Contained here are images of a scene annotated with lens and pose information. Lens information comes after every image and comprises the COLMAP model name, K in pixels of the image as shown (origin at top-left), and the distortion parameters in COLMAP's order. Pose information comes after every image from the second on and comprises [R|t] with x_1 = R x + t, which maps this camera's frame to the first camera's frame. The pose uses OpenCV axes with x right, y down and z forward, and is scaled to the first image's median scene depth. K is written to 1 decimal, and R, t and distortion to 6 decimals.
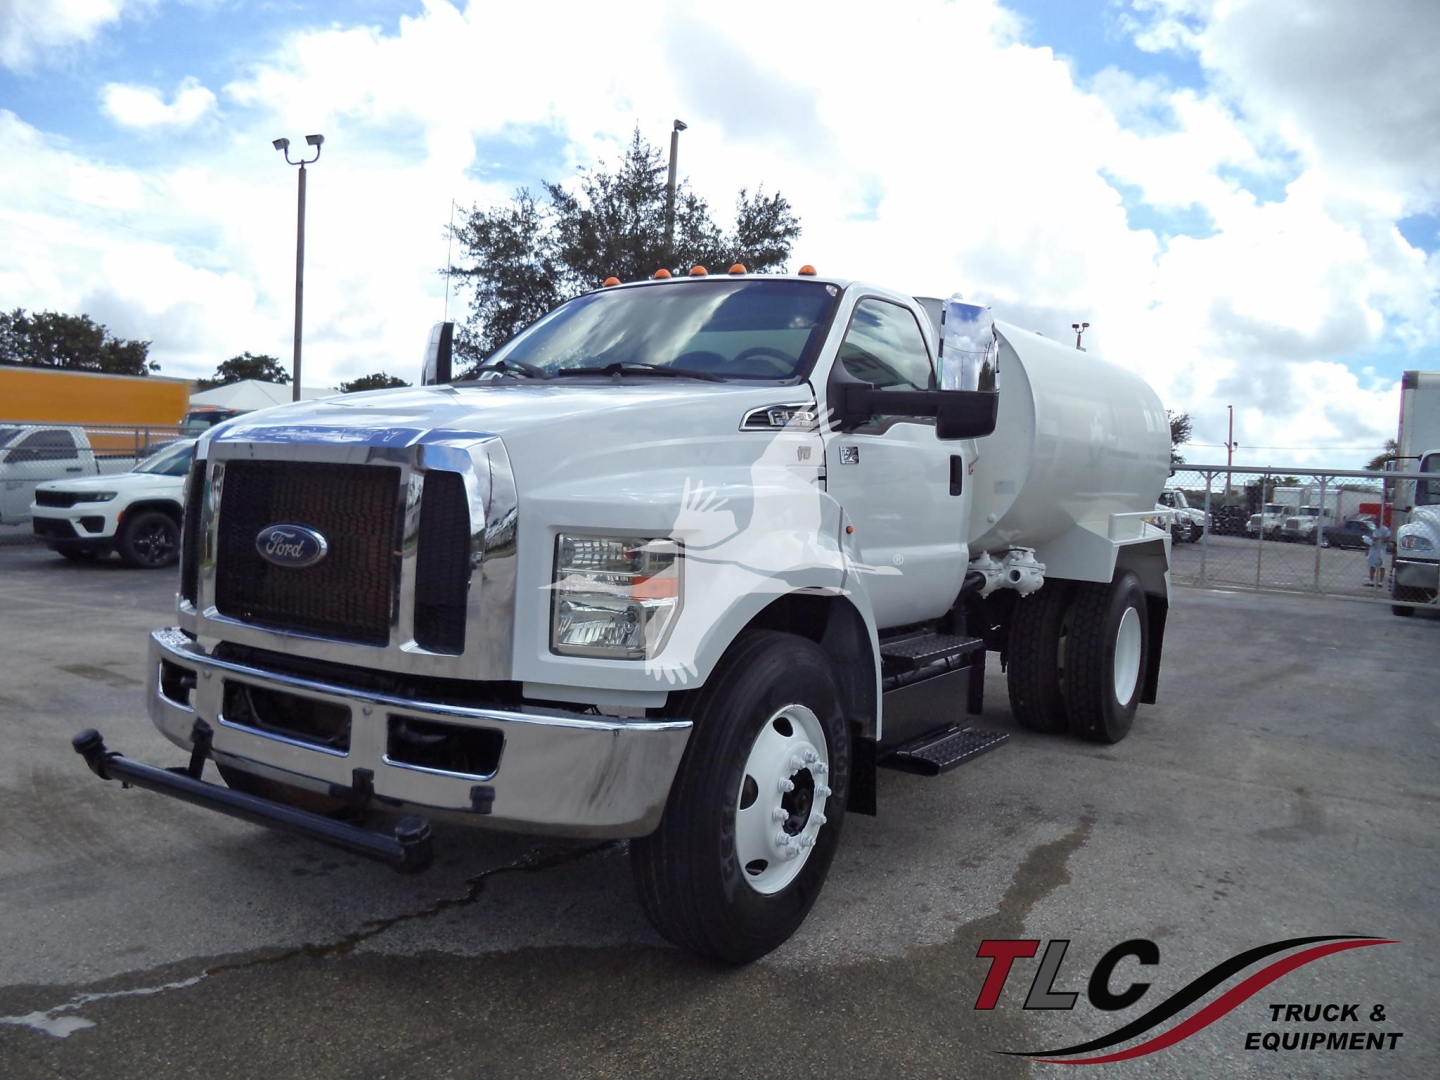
lens RADIAL K [[1187.4, 0, 715.1], [0, 1187.4, 547.2], [0, 0, 1]] dist [-0.021317, -0.004451]
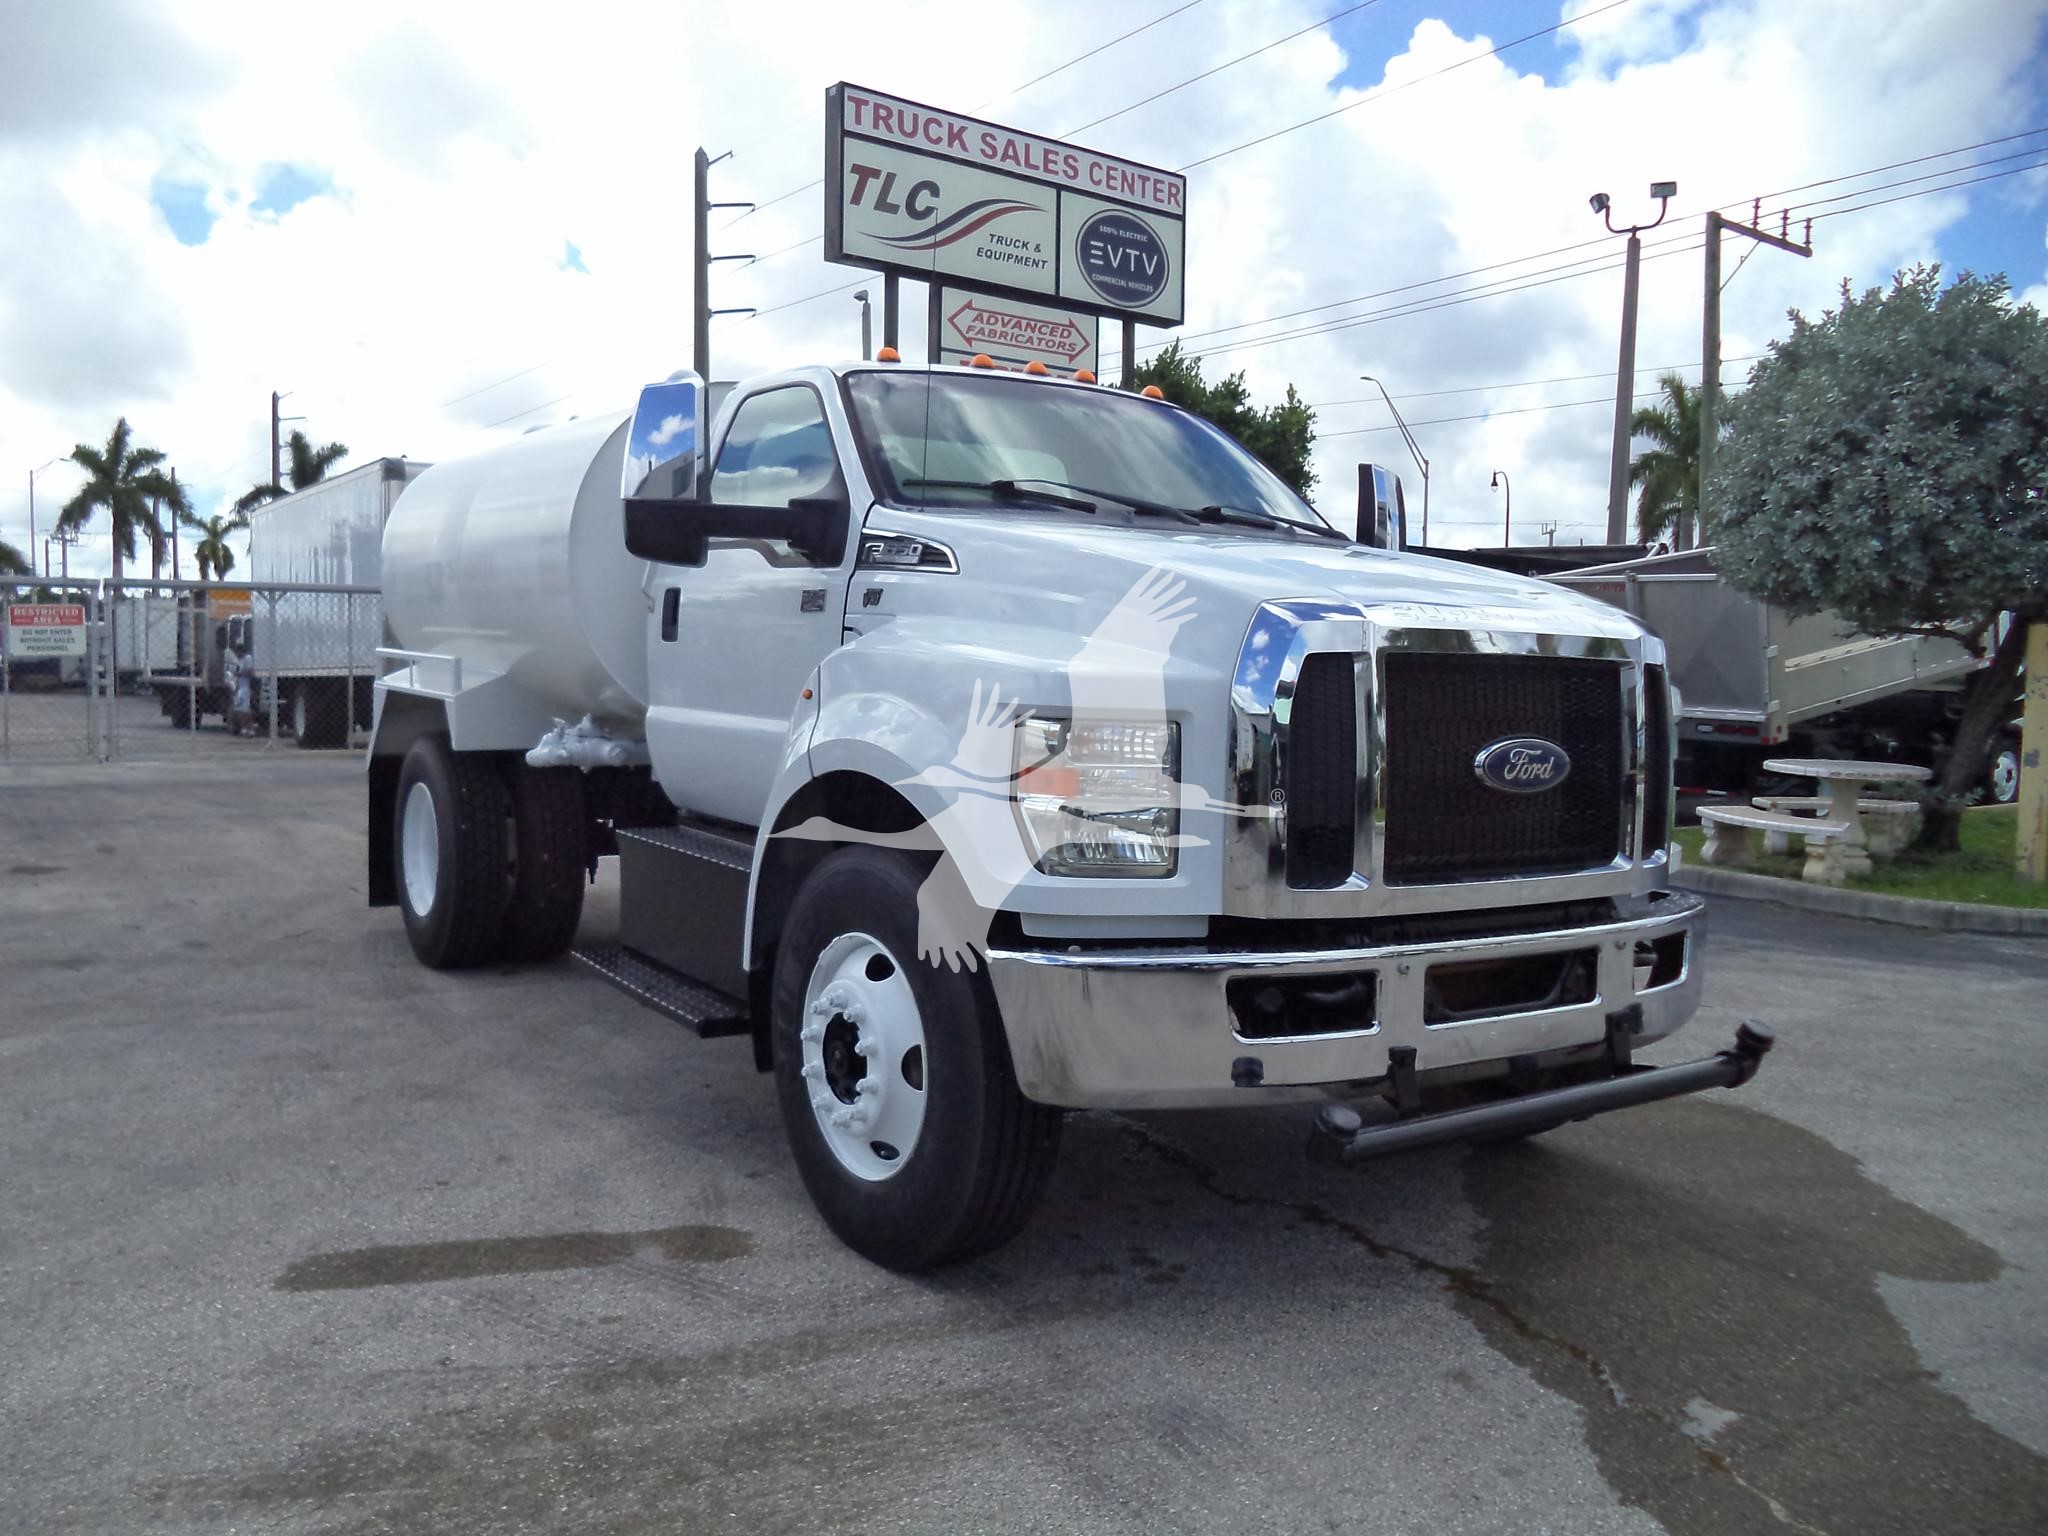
lens RADIAL K [[1690.8, 0, 1061.4], [0, 1690.8, 764.4], [0, 0, 1]] dist [-0.031326, -0.006693]
pose [[0.361027, -0.095428, 0.927660, -1.434688], [0.043458, 0.995391, 0.085482, -0.105328], [-0.931542, 0.009452, 0.363510, 0.848362]]
